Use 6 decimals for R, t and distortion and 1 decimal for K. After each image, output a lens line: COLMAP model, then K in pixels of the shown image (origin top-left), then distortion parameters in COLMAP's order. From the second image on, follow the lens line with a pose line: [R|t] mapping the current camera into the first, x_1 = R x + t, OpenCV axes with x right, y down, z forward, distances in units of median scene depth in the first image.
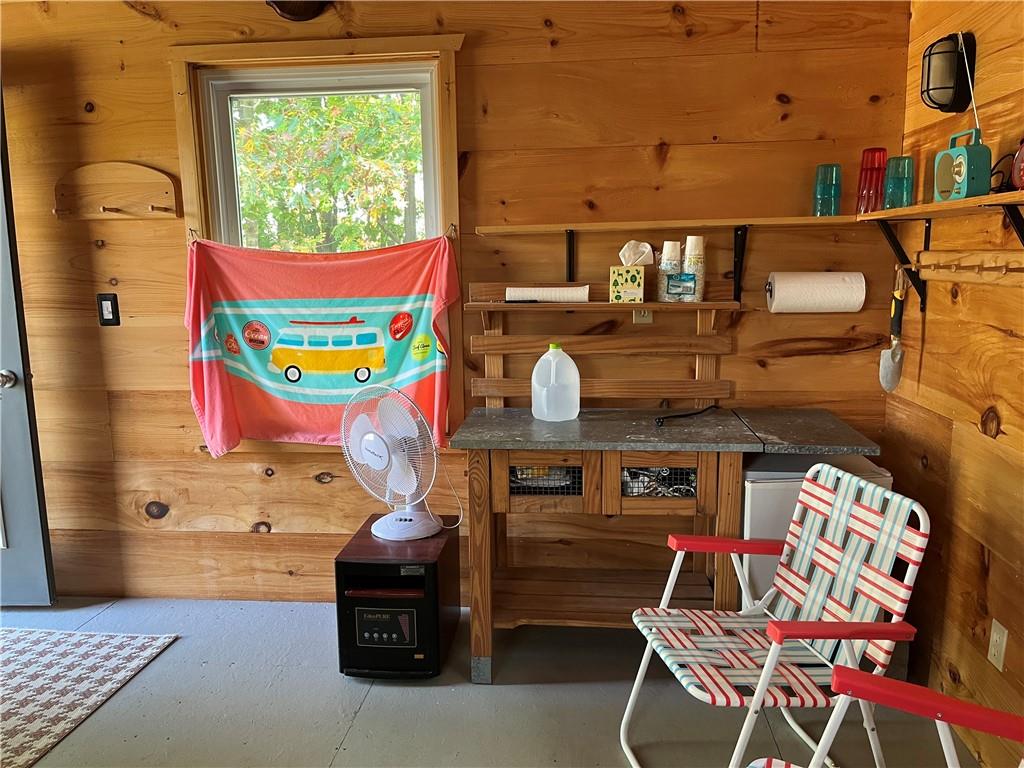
lens RADIAL K [[773.0, 0, 515.7], [0, 773.0, 388.4], [0, 0, 1]] dist [0.065533, -0.093038]
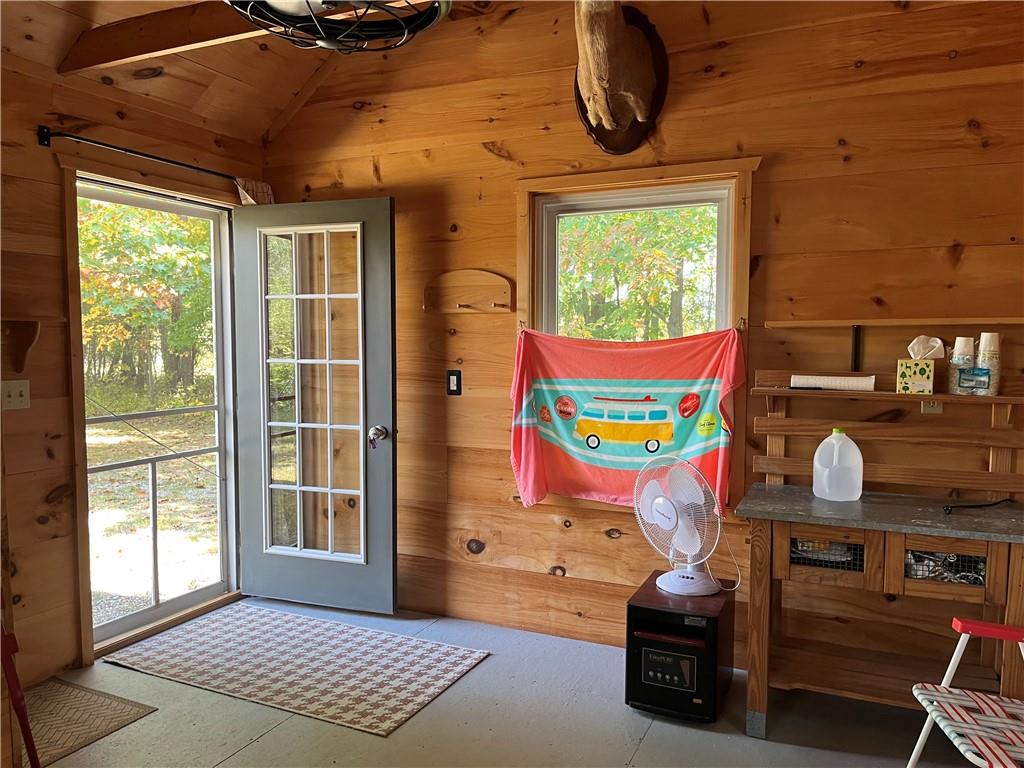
lens RADIAL K [[773.0, 0, 502.2], [0, 773.0, 390.5], [0, 0, 1]] dist [0.065533, -0.093038]
pose [[0.941257, 0.038333, -0.335509, -0.026095], [-0.069187, 0.994351, -0.080494, 0.008807], [0.330528, 0.098979, 0.938592, -0.170096]]
